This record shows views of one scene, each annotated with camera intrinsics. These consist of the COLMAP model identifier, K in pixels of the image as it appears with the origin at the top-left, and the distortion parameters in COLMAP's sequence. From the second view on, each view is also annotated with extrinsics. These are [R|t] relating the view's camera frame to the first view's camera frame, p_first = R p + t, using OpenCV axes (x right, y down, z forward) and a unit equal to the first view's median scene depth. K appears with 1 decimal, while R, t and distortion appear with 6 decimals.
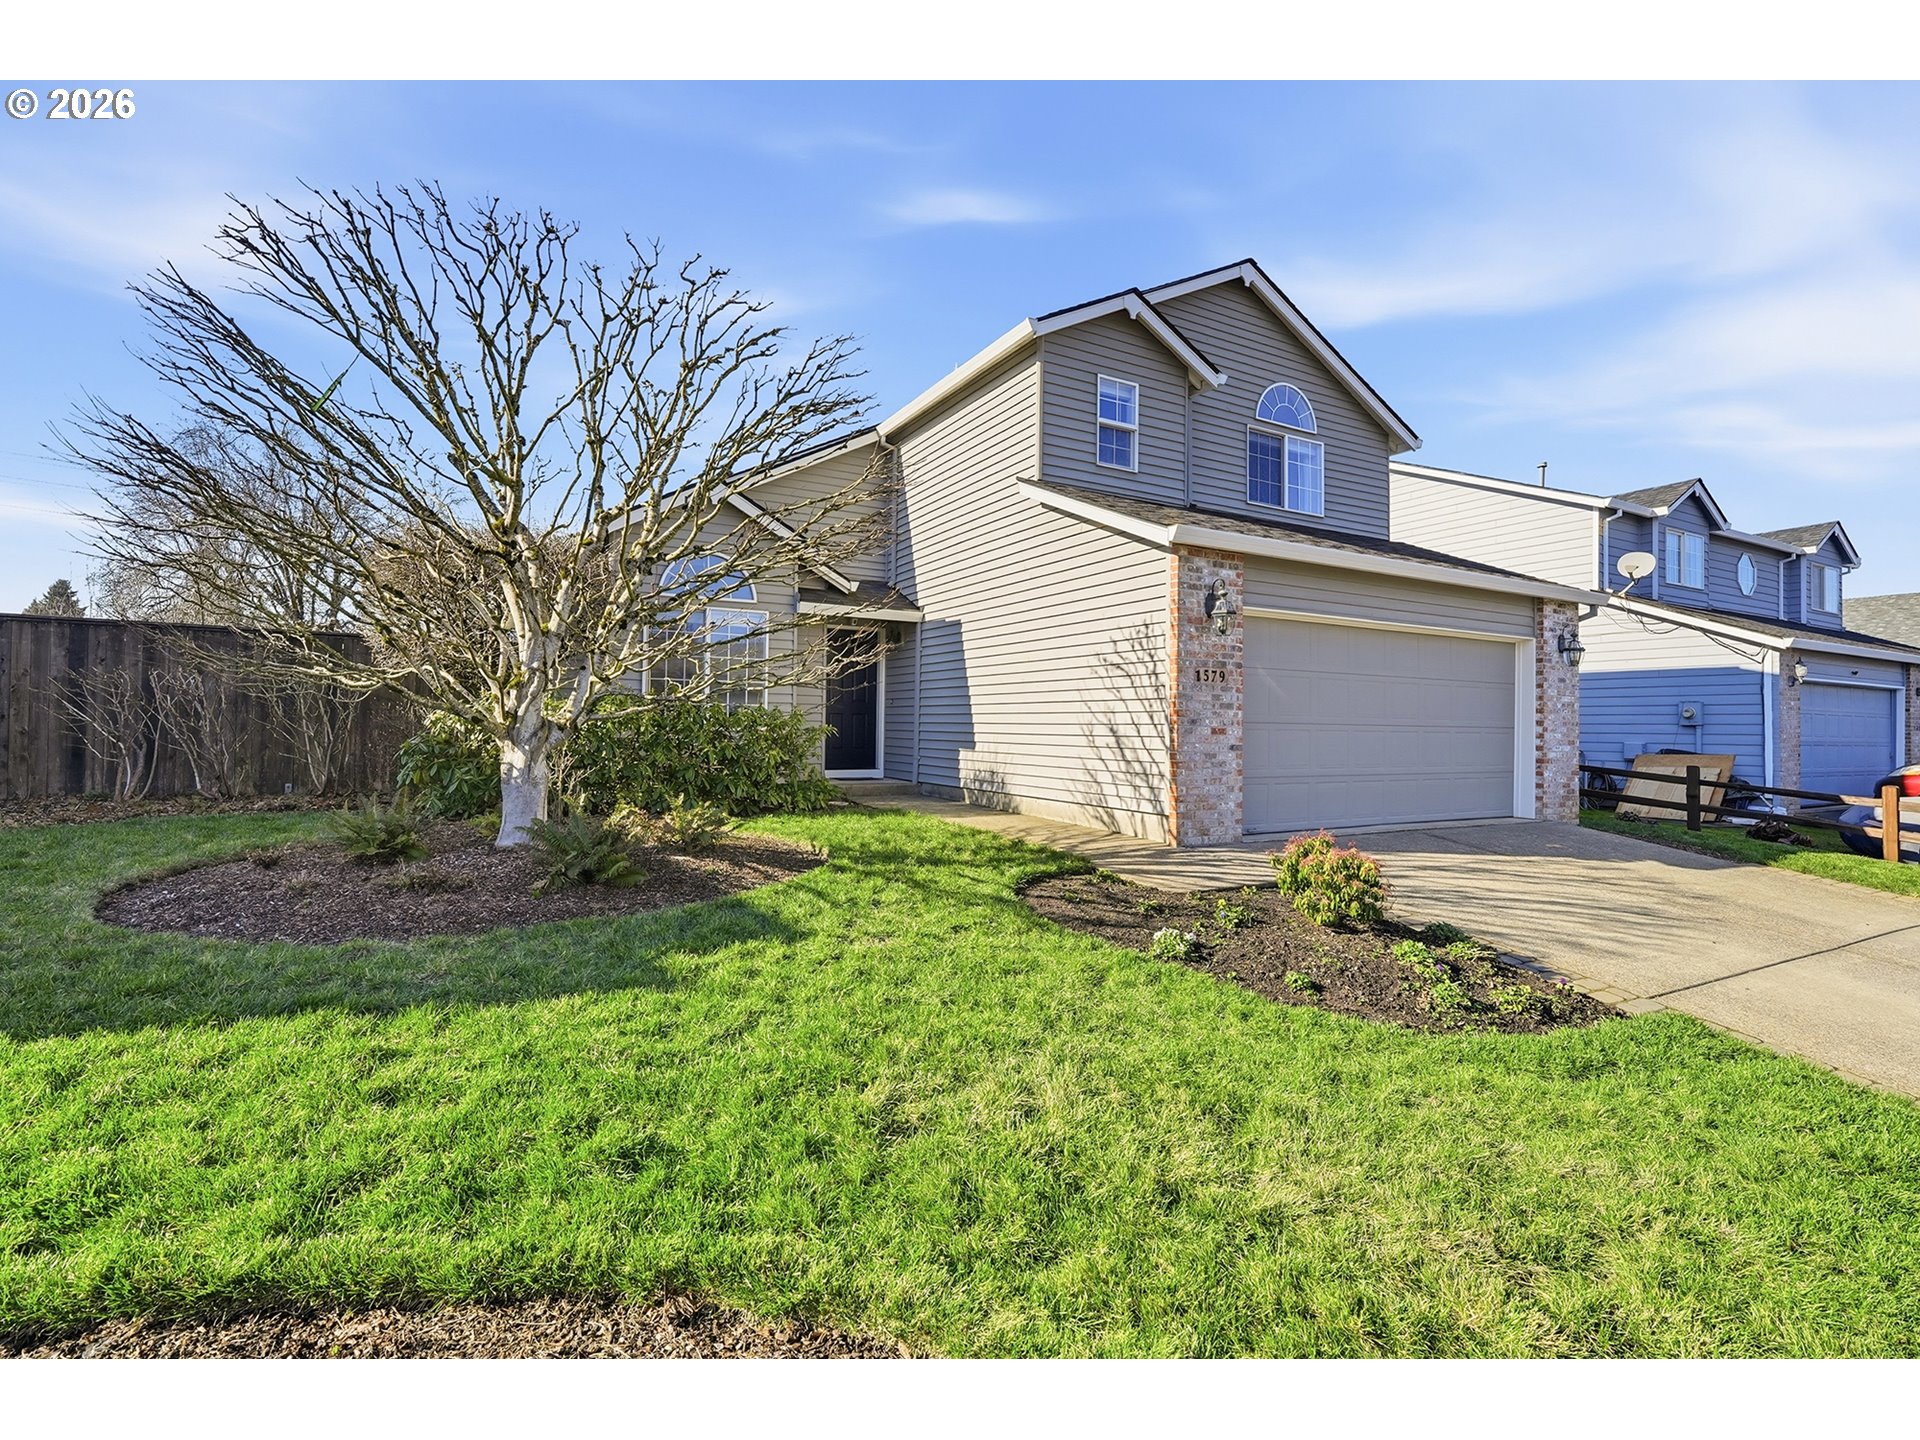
lens RADIAL K [[866.2, 0, 953.0], [0, 866.2, 712.4], [0, 0, 1]] dist [-0.007795, 0.004144]
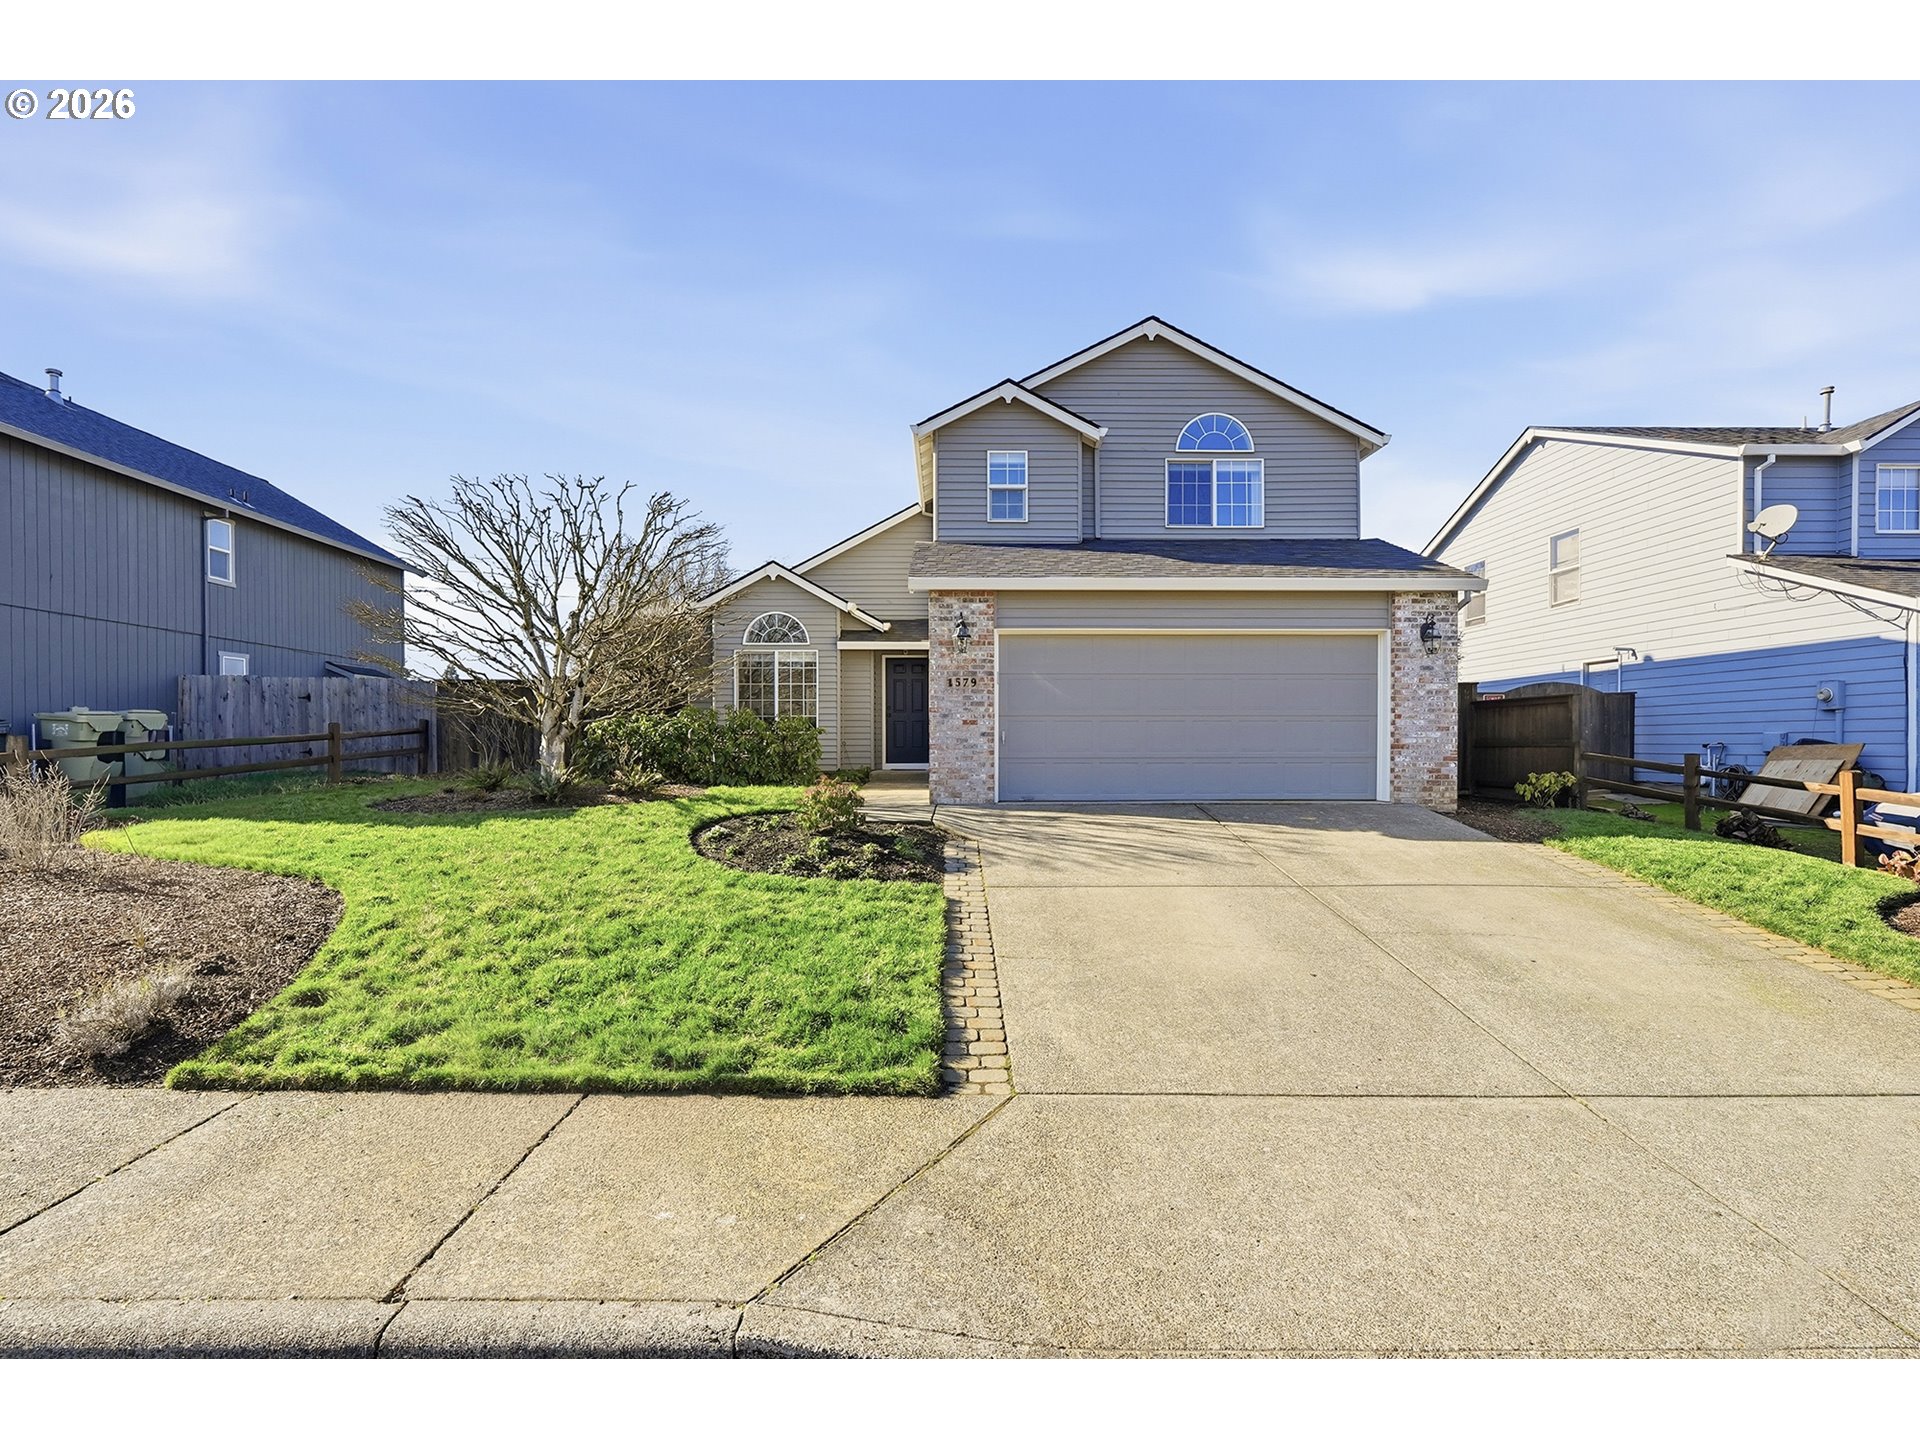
lens RADIAL K [[866.2, 0, 955.1], [0, 866.2, 759.1], [0, 0, 1]] dist [-0.007795, 0.004144]
pose [[0.888312, -0.007531, -0.459178, 0.630151], [0.021070, 0.999481, 0.024367, 0.031629], [0.458756, -0.031320, 0.888010, -0.160514]]
